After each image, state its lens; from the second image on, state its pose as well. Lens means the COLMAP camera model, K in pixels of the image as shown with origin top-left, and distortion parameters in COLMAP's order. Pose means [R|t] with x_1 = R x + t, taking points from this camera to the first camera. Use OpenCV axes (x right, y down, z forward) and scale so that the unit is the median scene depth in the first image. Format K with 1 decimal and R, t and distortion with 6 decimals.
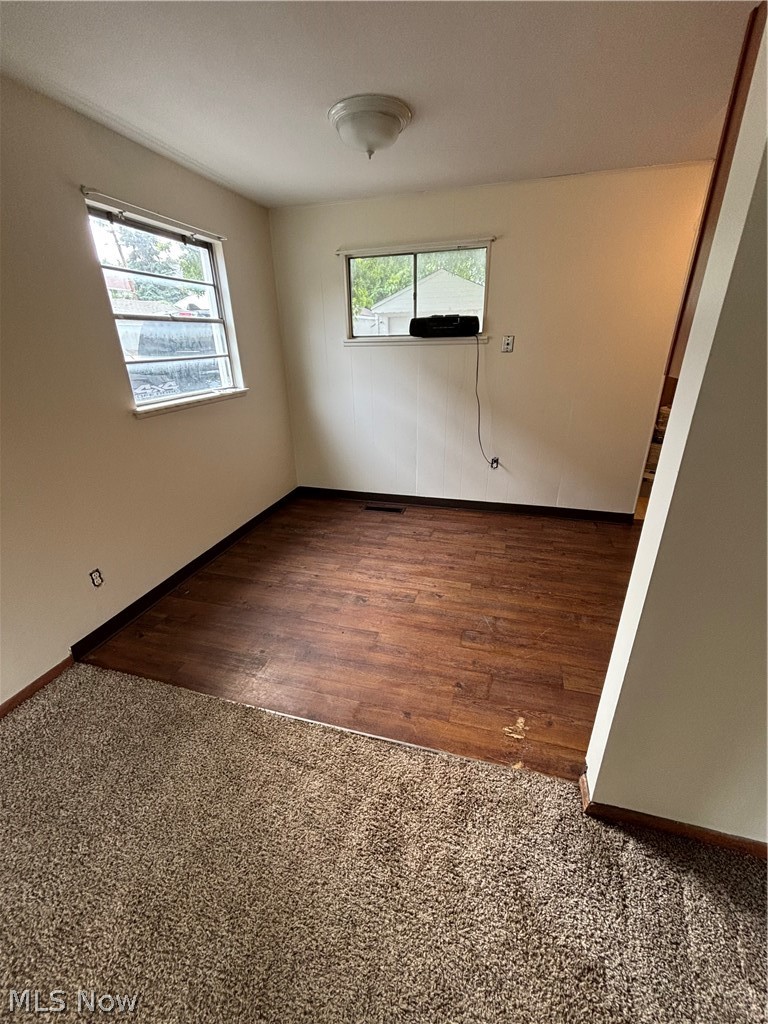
lens RADIAL K [[410.5, 0, 382.8], [0, 410.5, 507.9], [0, 0, 1]] dist [-0.013230, -0.000730]
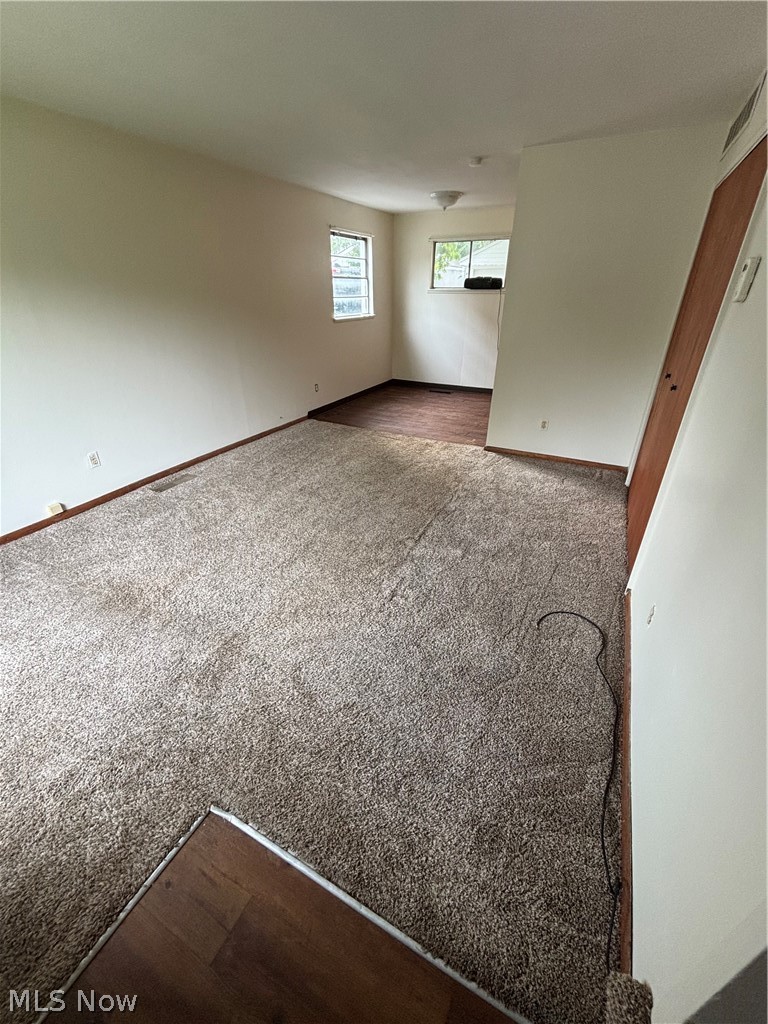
lens RADIAL K [[410.5, 0, 382.0], [0, 410.5, 514.2], [0, 0, 1]] dist [-0.013230, -0.000730]
pose [[0.979598, 0.116823, -0.163525, 0.142910], [-0.096207, 0.986995, 0.128784, 0.427950], [0.176443, -0.110424, 0.978097, -1.094541]]
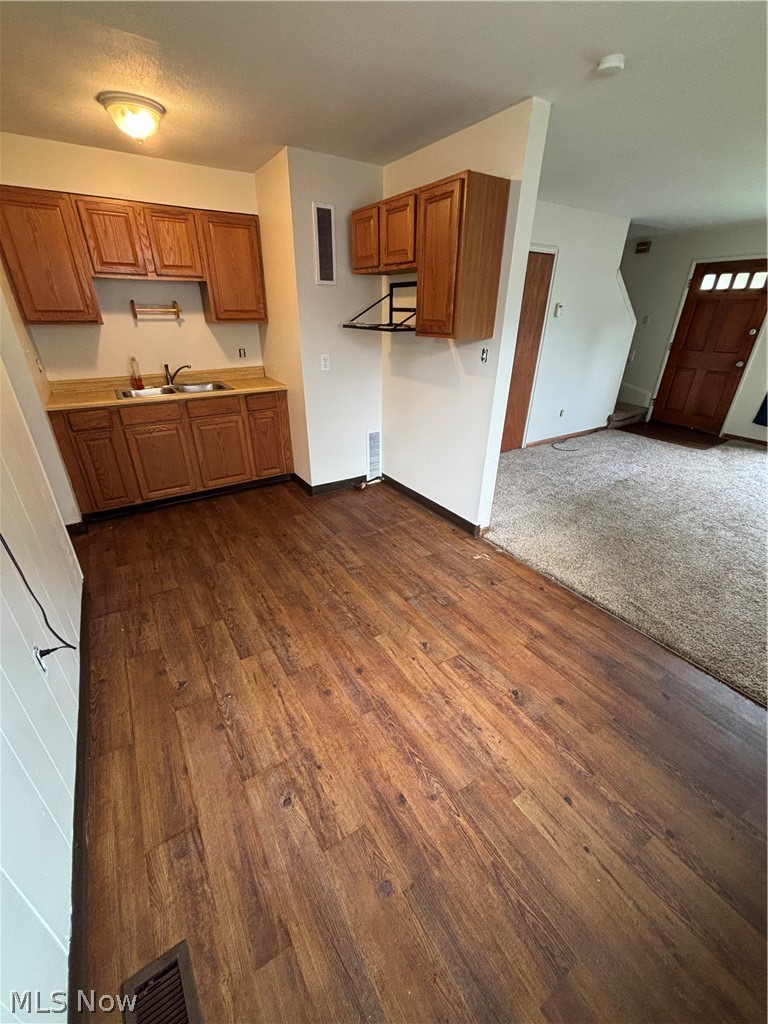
lens RADIAL K [[410.5, 0, 379.5], [0, 410.5, 512.6], [0, 0, 1]] dist [-0.013230, -0.000730]
pose [[-0.746254, -0.271746, 0.607667, -0.190394], [0.265775, 0.715323, 0.646279, -0.457214], [-0.610302, 0.643791, -0.461590, 1.119625]]
